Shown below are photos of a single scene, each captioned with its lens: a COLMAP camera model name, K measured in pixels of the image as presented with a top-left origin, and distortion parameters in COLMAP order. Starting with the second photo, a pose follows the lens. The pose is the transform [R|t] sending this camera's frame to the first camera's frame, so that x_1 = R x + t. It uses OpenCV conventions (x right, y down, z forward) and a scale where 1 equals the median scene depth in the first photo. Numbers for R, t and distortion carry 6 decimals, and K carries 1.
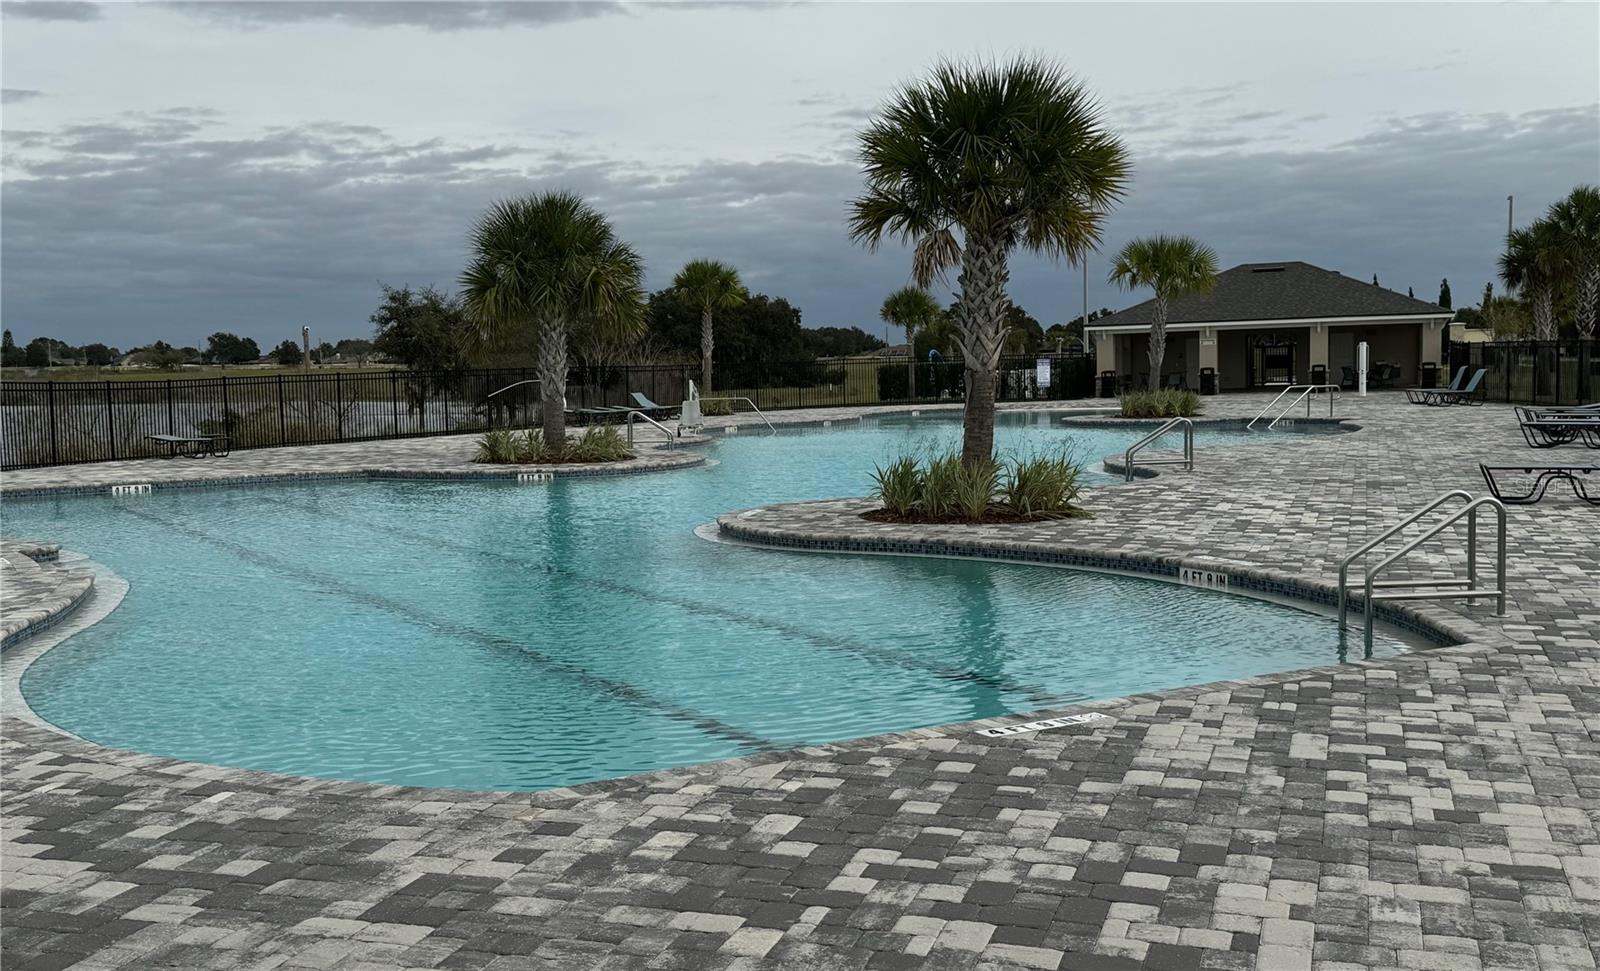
lens RADIAL K [[1724.3, 0, 779.3], [0, 1724.3, 489.7], [0, 0, 1]] dist [0.240668, -0.569643]
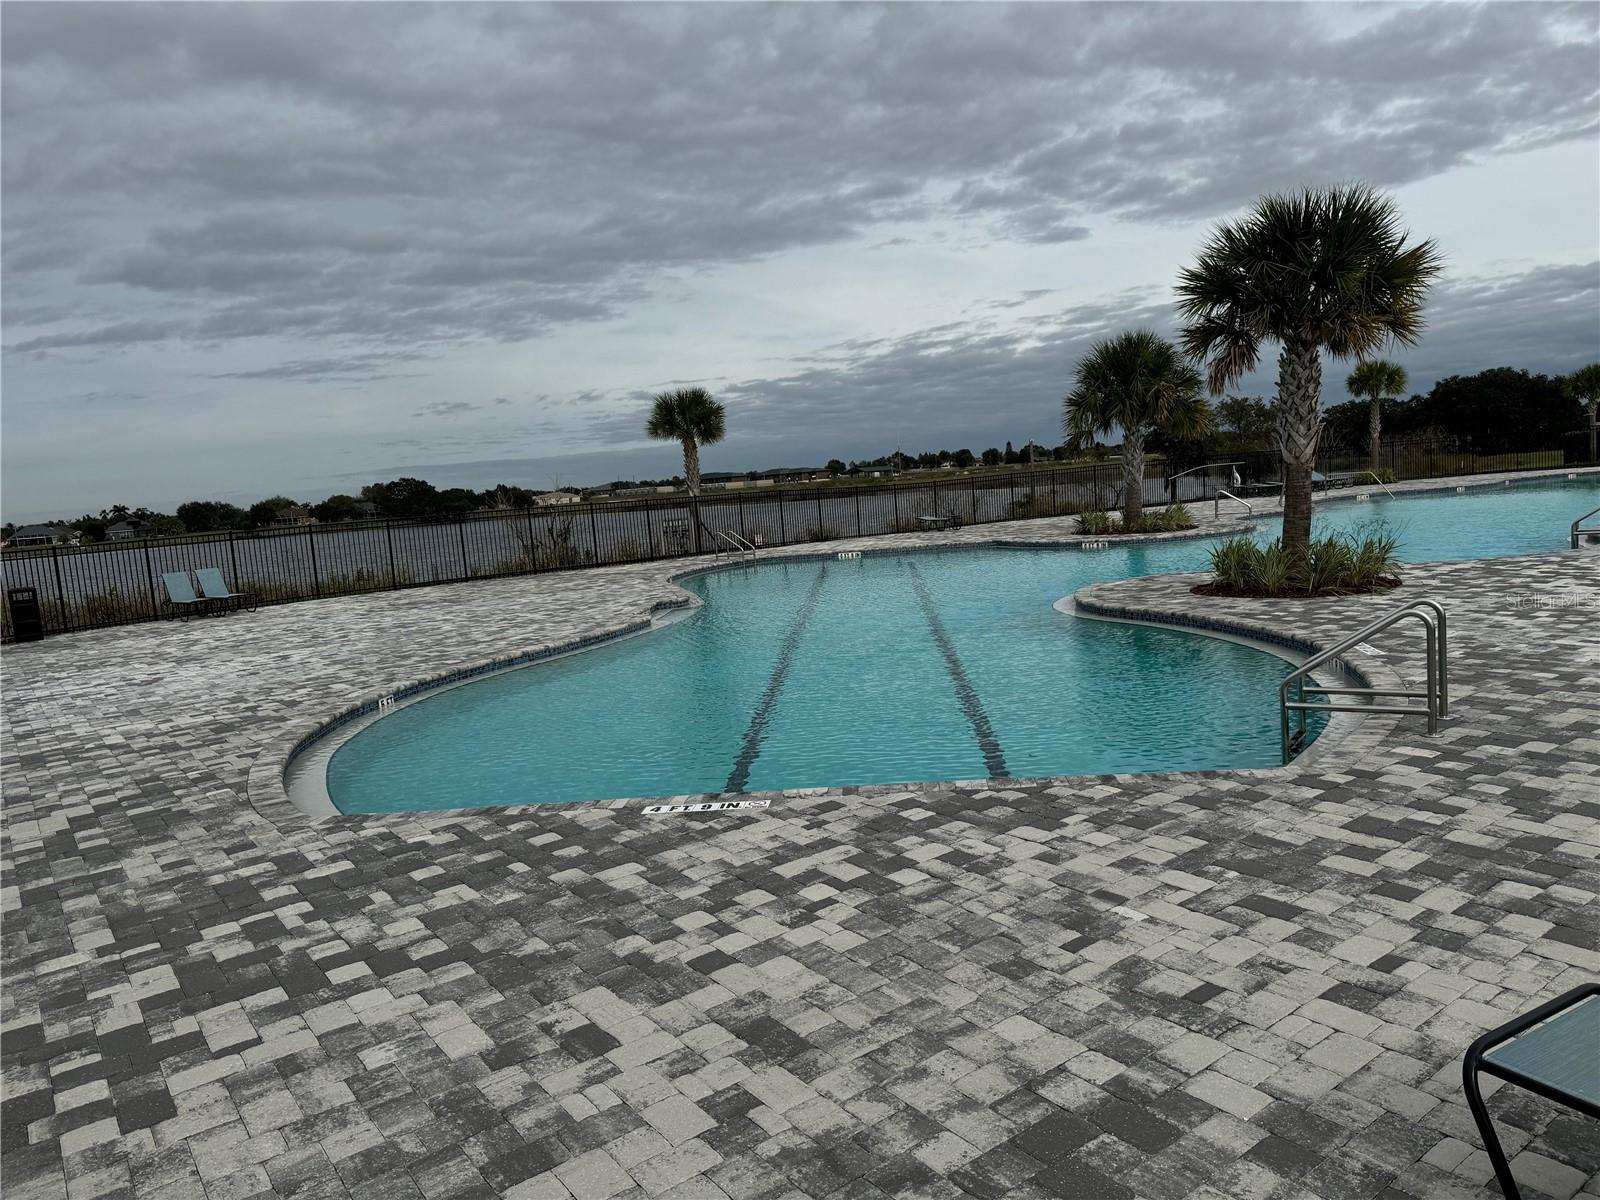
lens RADIAL K [[1136.9, 0, 800.0], [0, 1136.9, 600.0], [0, 0, 1]] dist [0.033775, -0.049613]
pose [[0.808370, 0.022569, -0.588241, 0.724173], [0.011699, 0.998452, 0.054385, -0.055131], [0.588558, -0.050845, 0.806855, 0.449252]]
